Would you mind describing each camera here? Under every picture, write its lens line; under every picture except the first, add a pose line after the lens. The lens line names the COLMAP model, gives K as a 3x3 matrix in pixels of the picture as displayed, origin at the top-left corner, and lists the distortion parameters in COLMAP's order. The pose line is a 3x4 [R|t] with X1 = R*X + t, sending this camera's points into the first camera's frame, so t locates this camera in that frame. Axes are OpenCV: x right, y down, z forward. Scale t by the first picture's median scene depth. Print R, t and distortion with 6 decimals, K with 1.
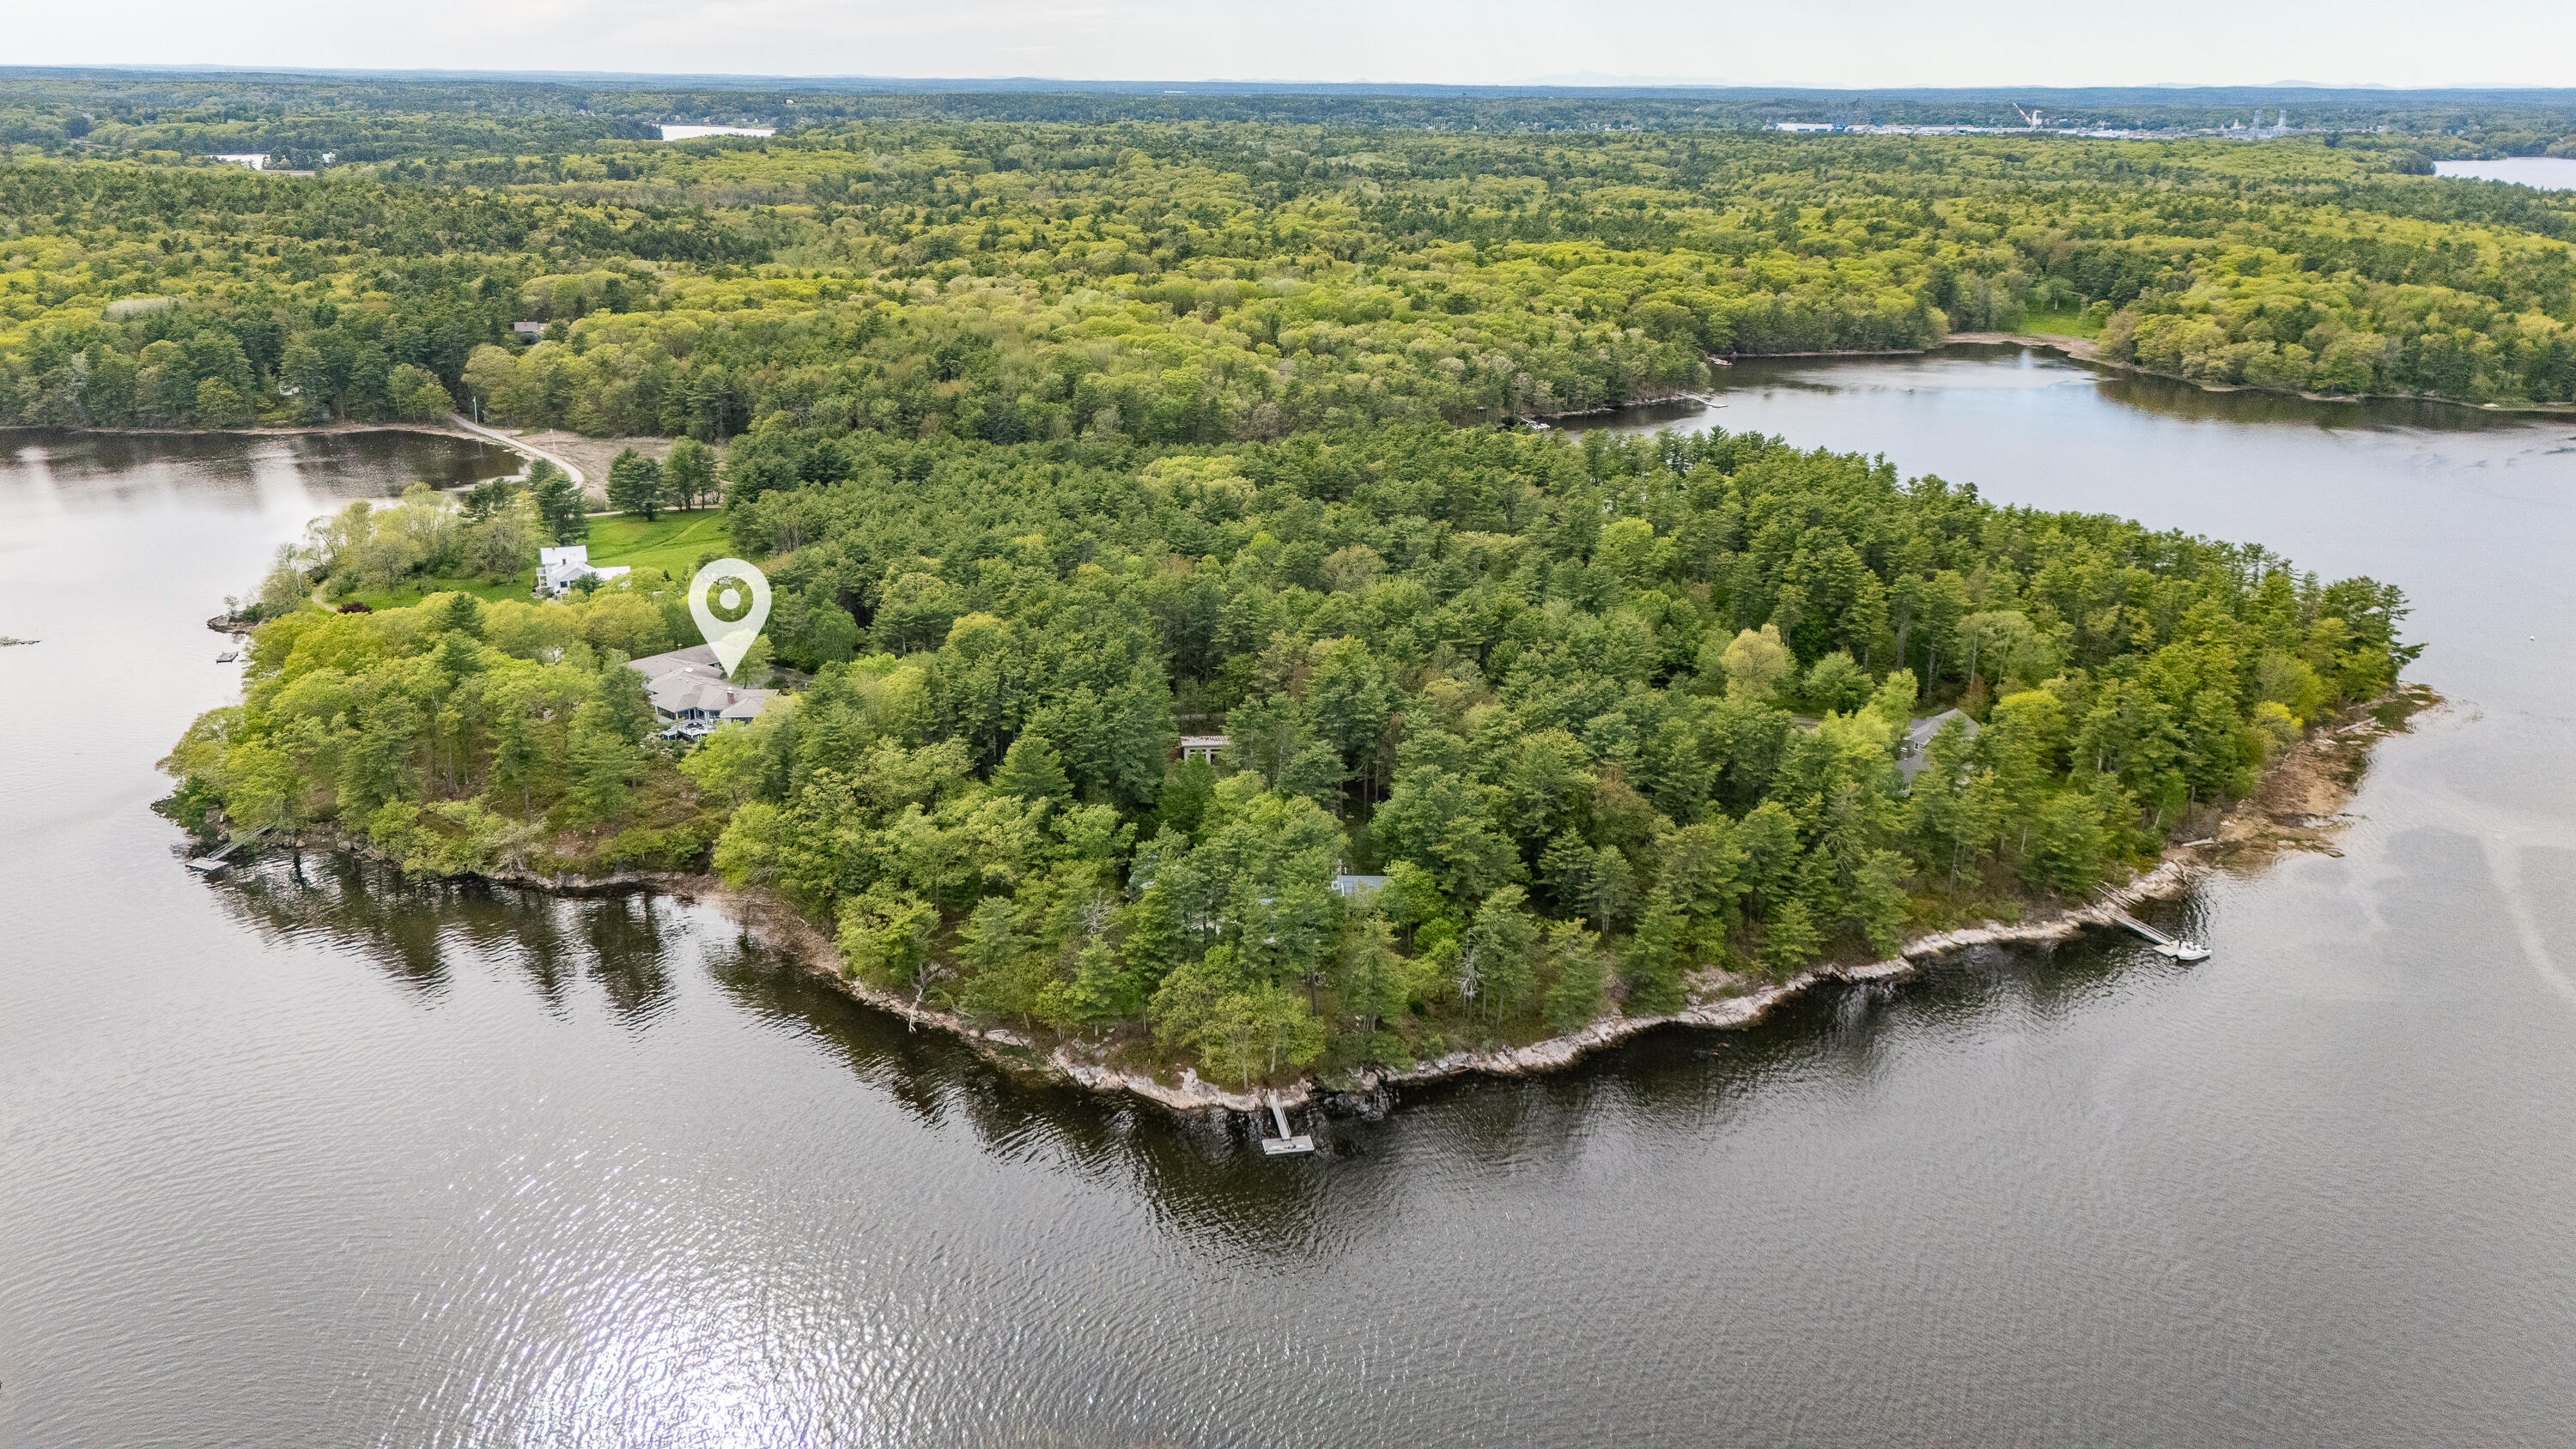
lens RADIAL K [[1892.2, 0, 1289.1], [0, 1892.2, 718.7], [0, 0, 1]] dist [0.072477, -0.061432]
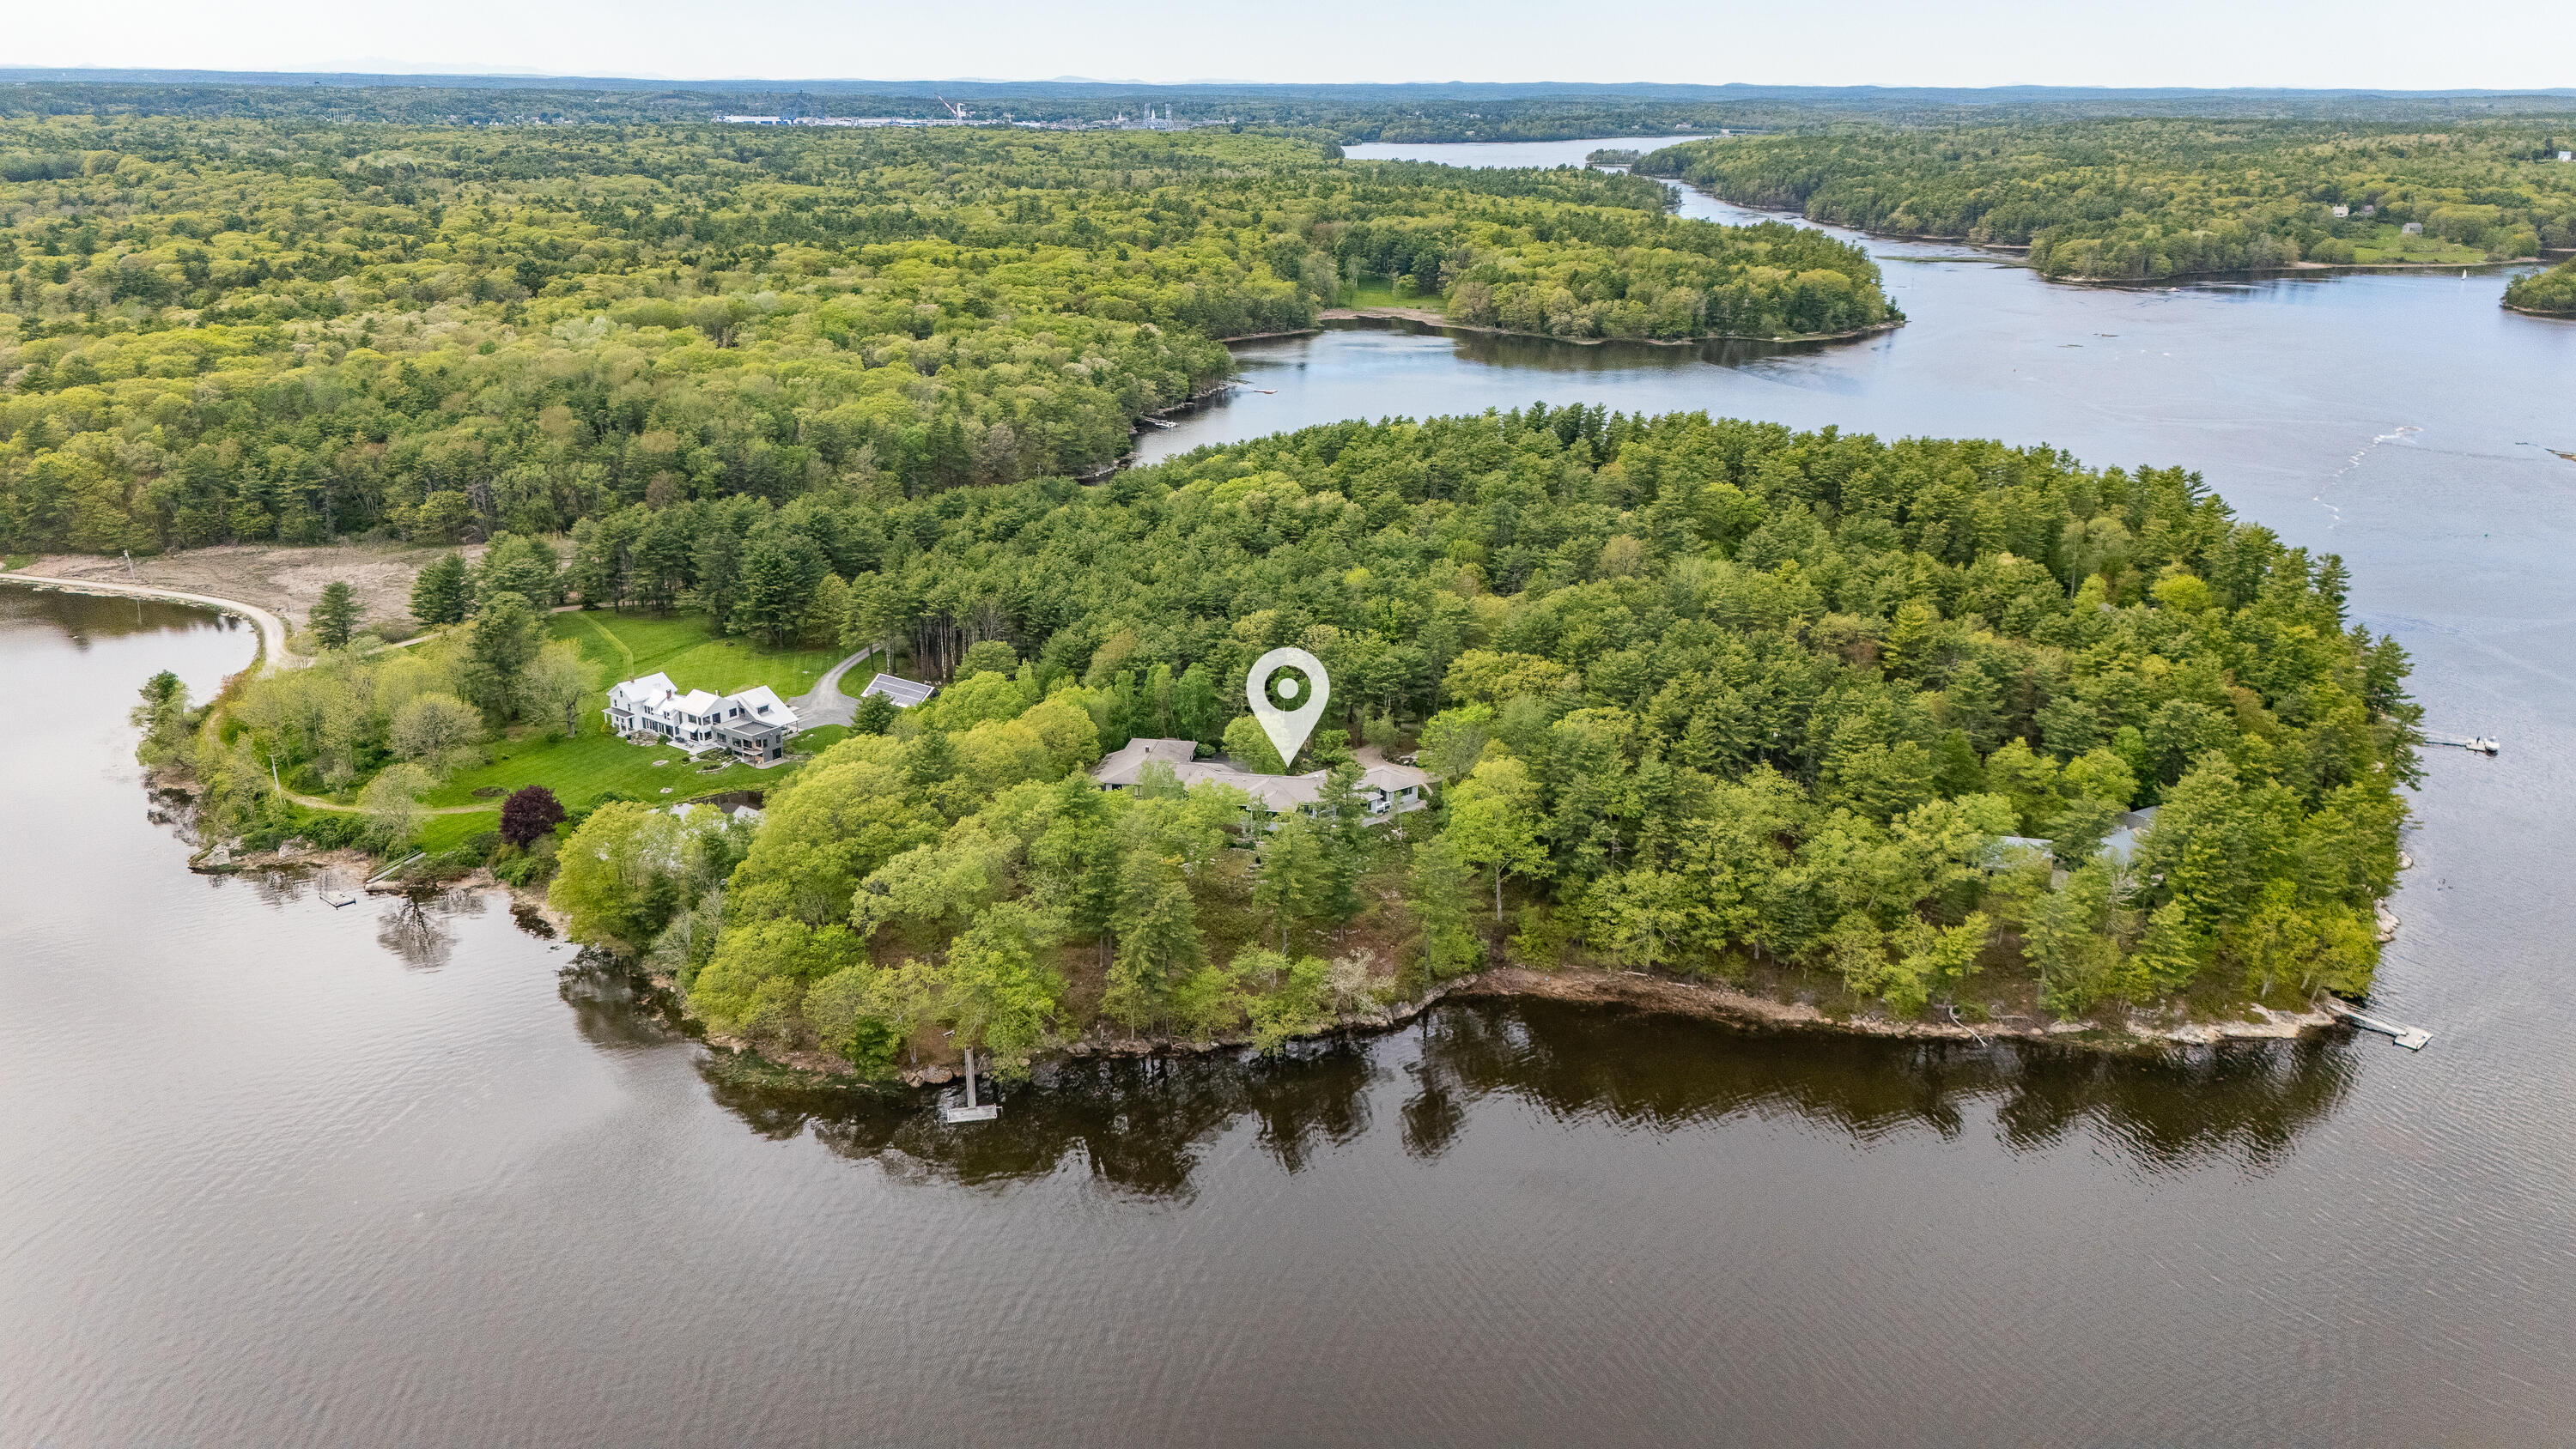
lens RADIAL K [[1892.2, 0, 1273.9], [0, 1892.2, 732.7], [0, 0, 1]] dist [0.072477, -0.061432]
pose [[0.840614, -0.179241, 0.511117, -0.312342], [0.173671, 0.983029, 0.059104, -0.037768], [-0.513036, 0.039083, 0.857477, 0.103555]]
